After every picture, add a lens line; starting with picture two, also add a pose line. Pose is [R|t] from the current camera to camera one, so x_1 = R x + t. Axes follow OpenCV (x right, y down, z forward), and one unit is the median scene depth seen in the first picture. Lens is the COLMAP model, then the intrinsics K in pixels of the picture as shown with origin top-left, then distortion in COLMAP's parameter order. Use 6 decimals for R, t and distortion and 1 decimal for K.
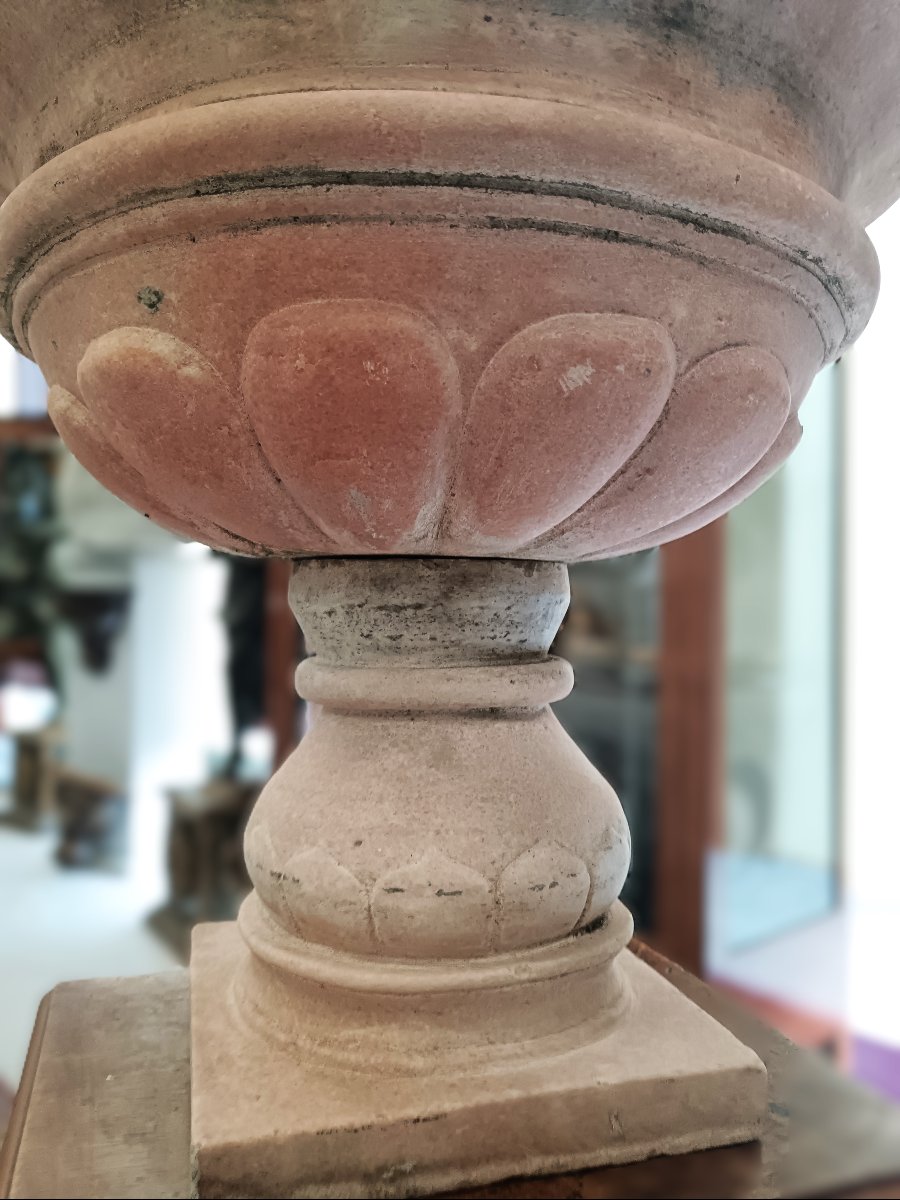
lens RADIAL K [[946.6, 0, 452.7], [0, 946.6, 596.8], [0, 0, 1]] dist [0.026462, -0.053257]
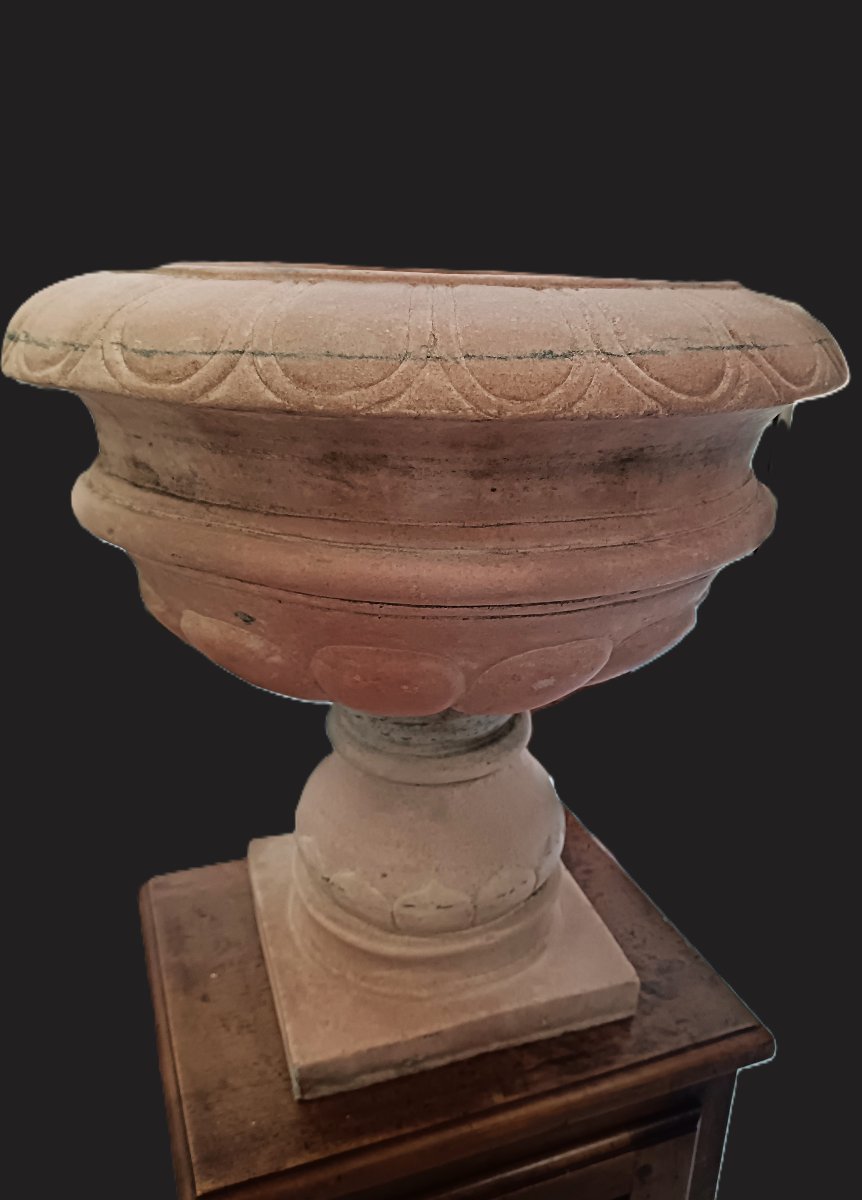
lens RADIAL K [[973.7, 0, 457.4], [0, 973.7, 604.8], [0, 0, 1]] dist [0.037710, 0.015115]
pose [[0.998164, -0.002998, 0.060494, -0.079666], [-0.020056, 0.926067, 0.376826, -0.761013], [-0.057151, -0.377348, 0.924307, -0.295729]]
